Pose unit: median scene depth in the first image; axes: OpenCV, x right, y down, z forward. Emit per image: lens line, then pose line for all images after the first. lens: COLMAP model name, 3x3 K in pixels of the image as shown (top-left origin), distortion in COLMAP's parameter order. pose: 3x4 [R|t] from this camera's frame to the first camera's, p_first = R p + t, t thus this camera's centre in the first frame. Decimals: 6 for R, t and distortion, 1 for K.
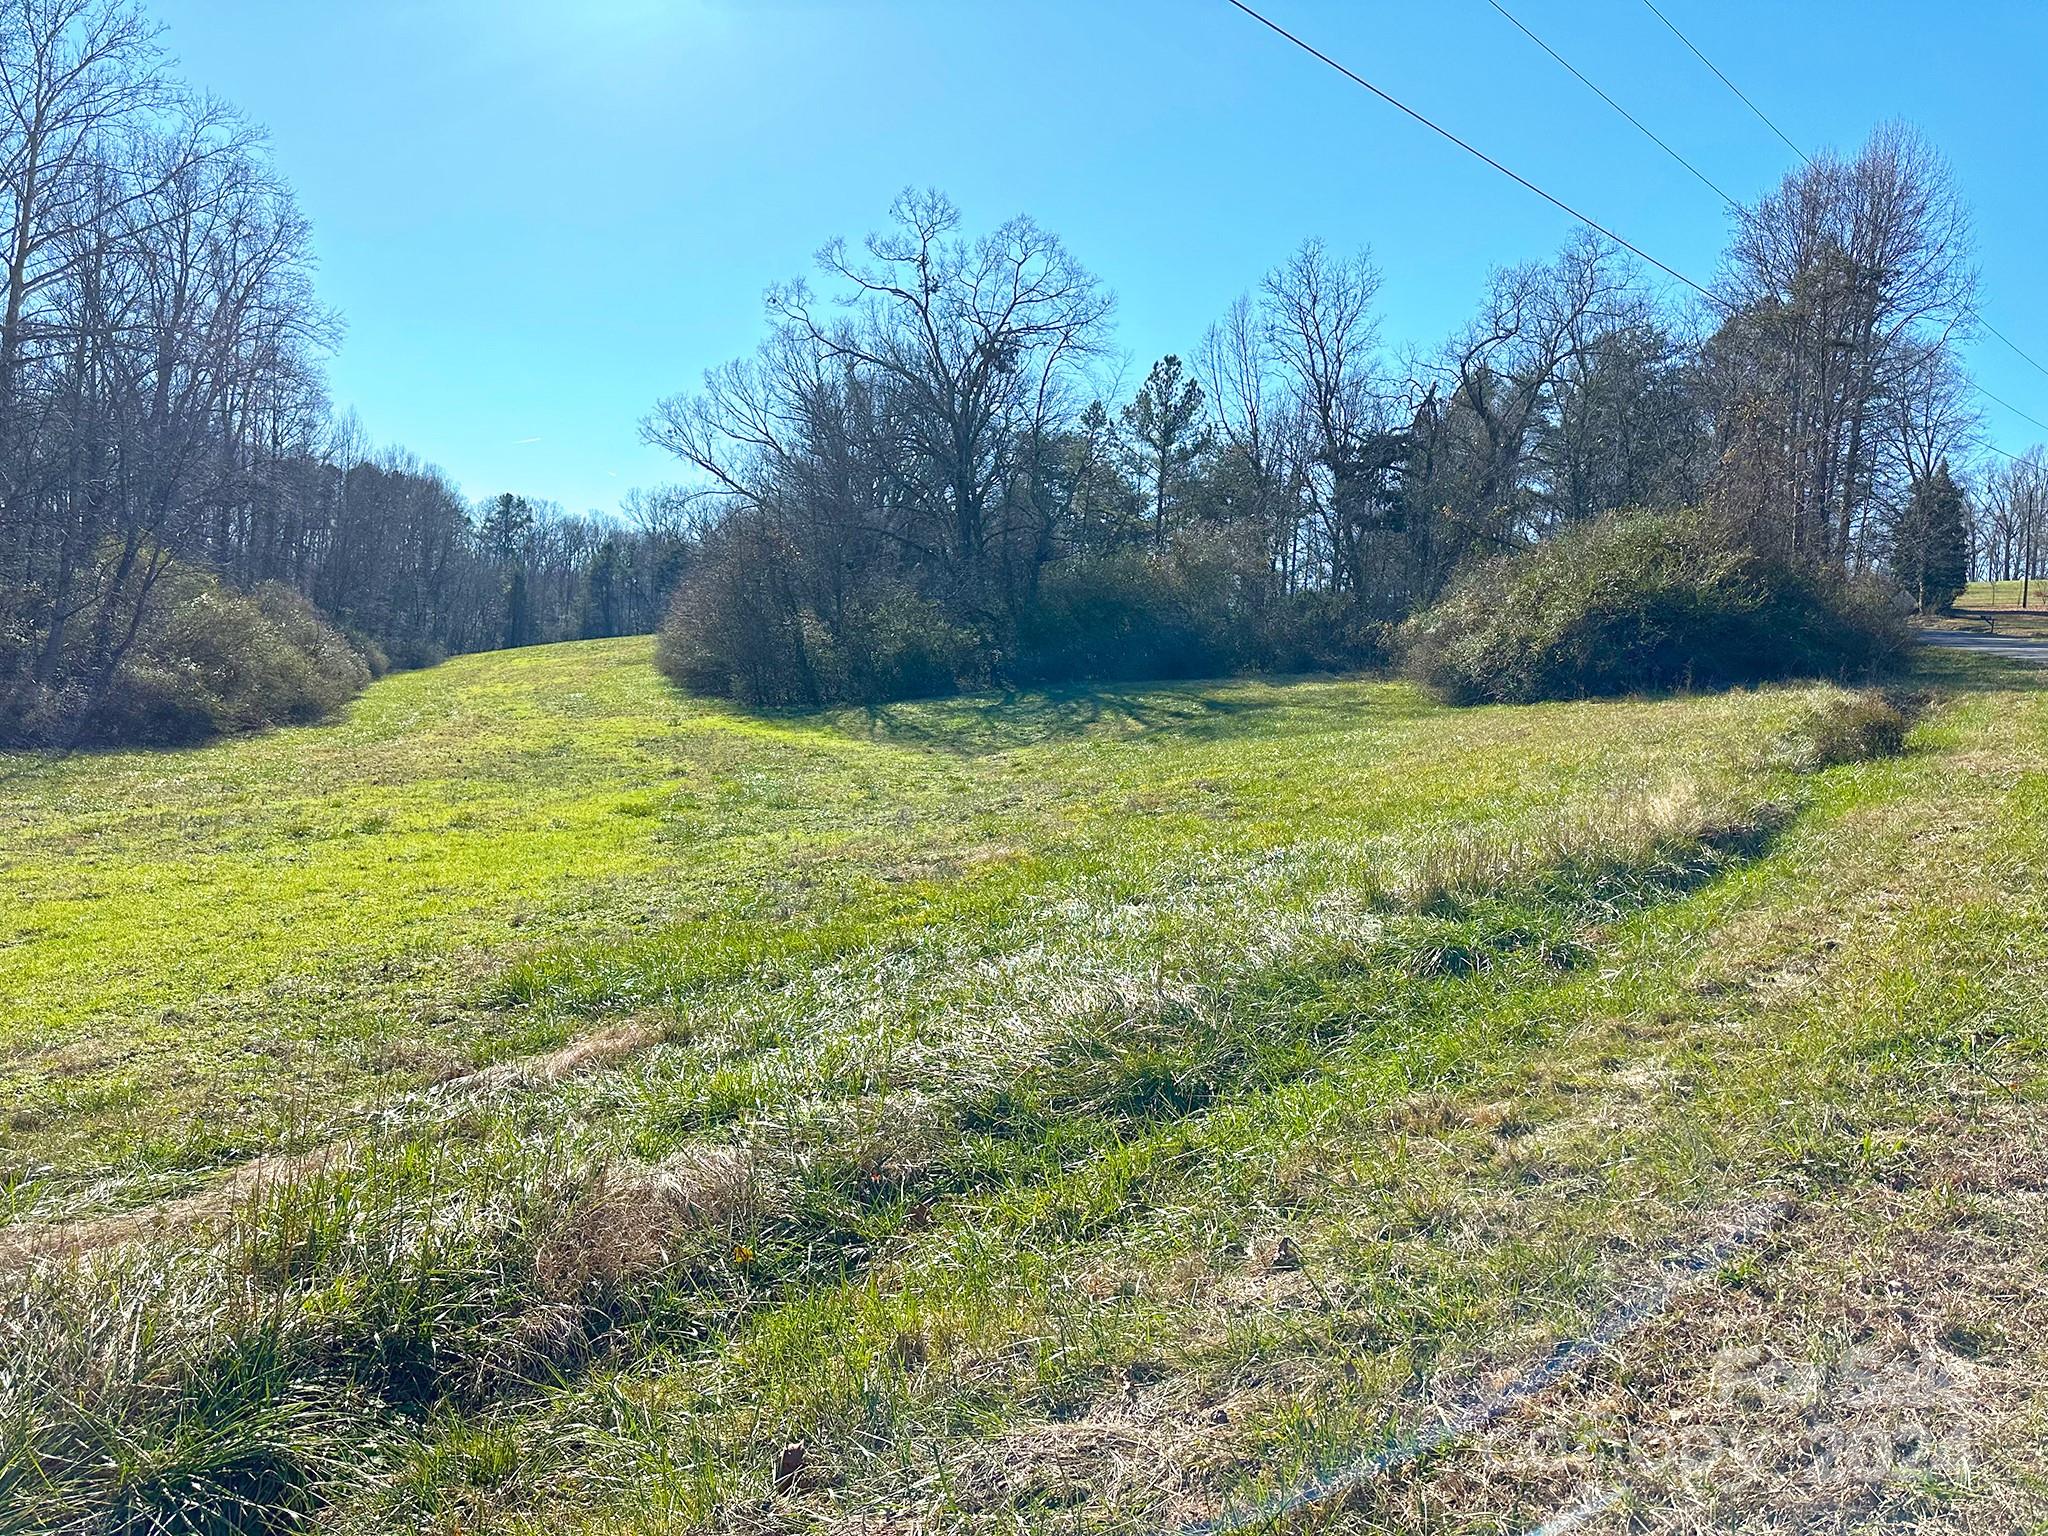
lens RADIAL K [[1425.2, 0, 1045.6], [0, 1425.2, 788.8], [0, 0, 1]] dist [0.071329, -0.077254]
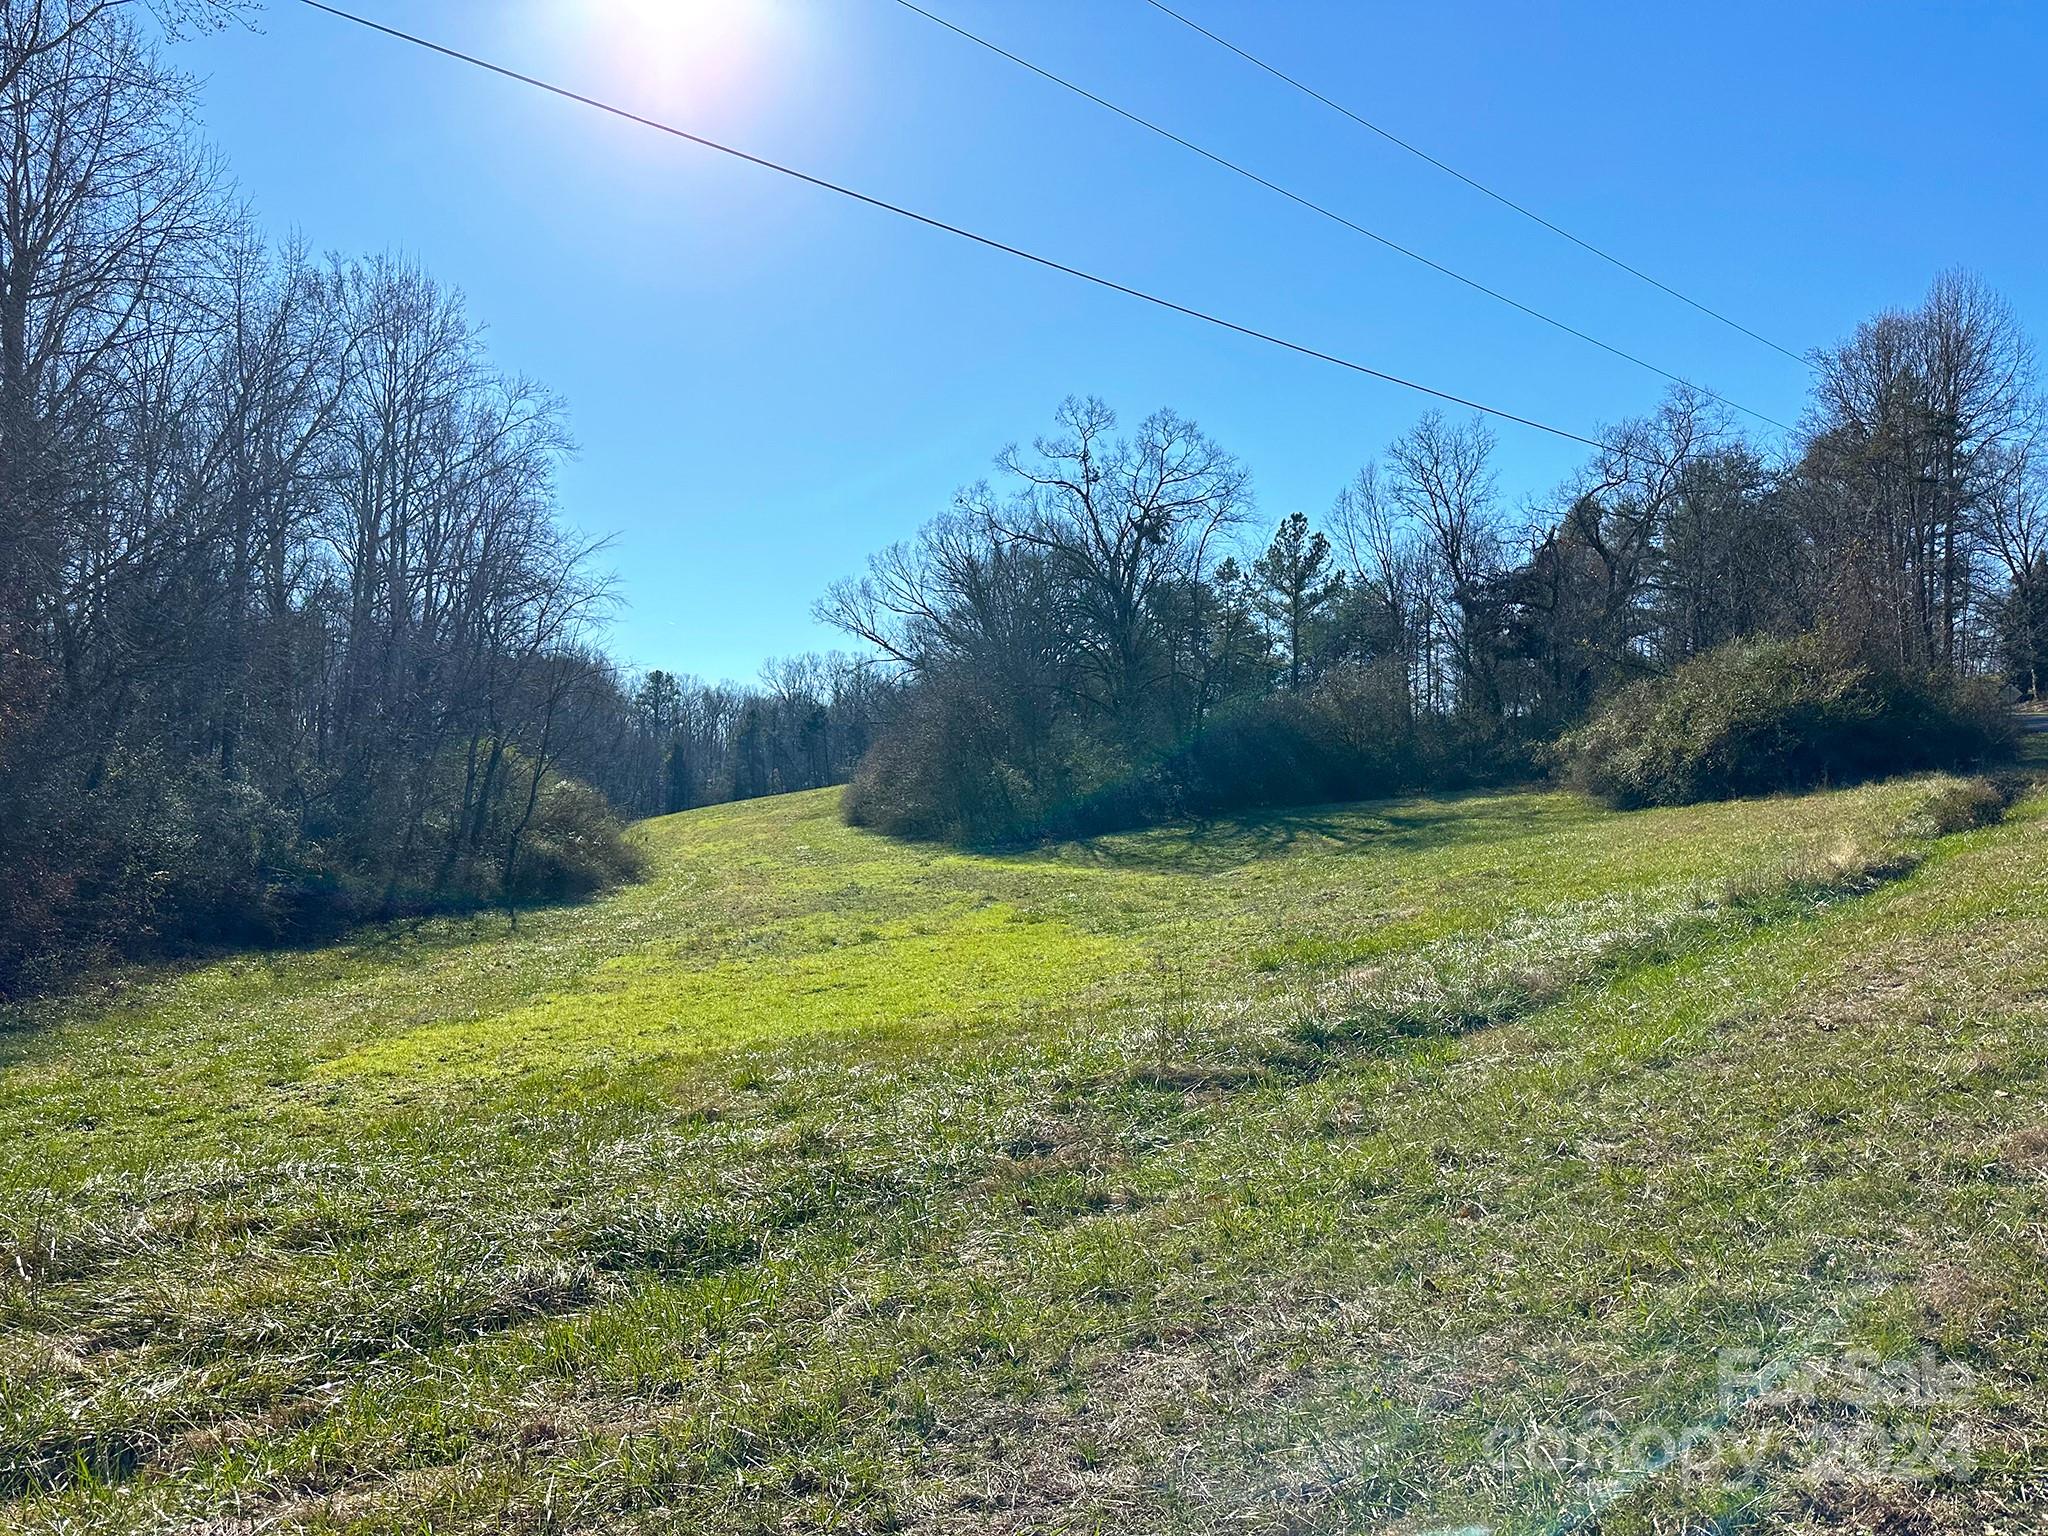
lens RADIAL K [[1425.2, 0, 1020.6], [0, 1425.2, 801.2], [0, 0, 1]] dist [0.071329, -0.077254]
pose [[0.995141, -0.059902, -0.078136, -0.067446], [0.052994, 0.994739, -0.087672, 0.007824], [0.082976, 0.083106, 0.993080, -0.132845]]
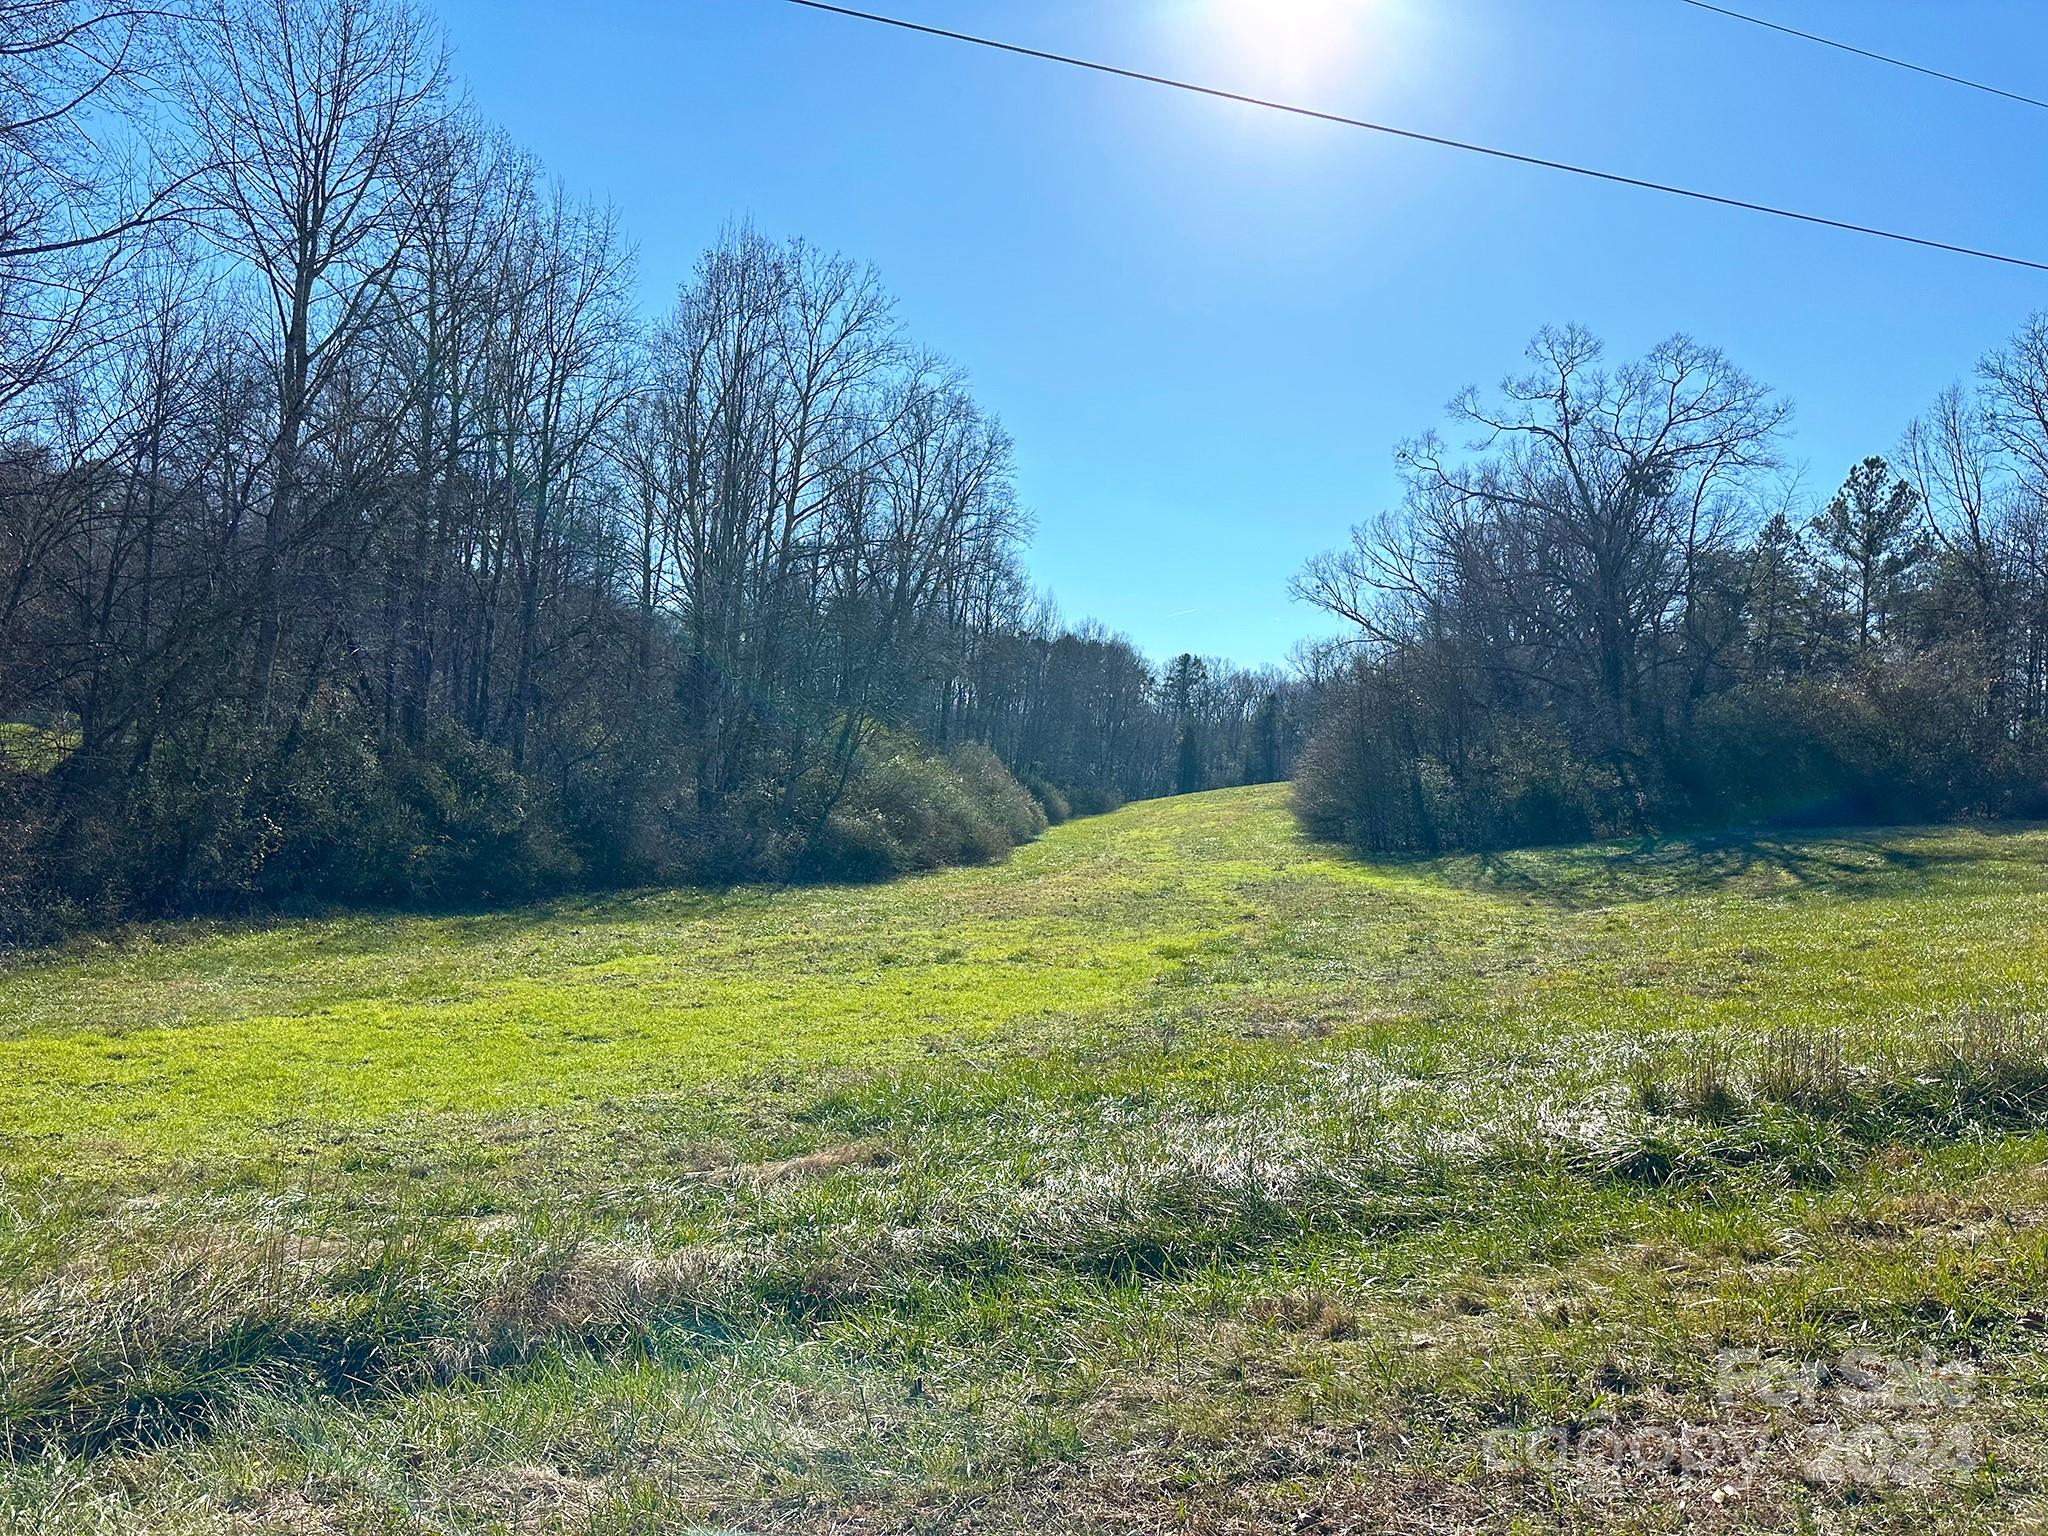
lens RADIAL K [[1425.2, 0, 1029.9], [0, 1425.2, 770.8], [0, 0, 1]] dist [0.071329, -0.077254]
pose [[0.890366, -0.016228, -0.454955, 0.036116], [-0.034739, 0.994029, -0.103442, -0.002130], [0.453917, 0.107906, 0.884486, 0.002825]]
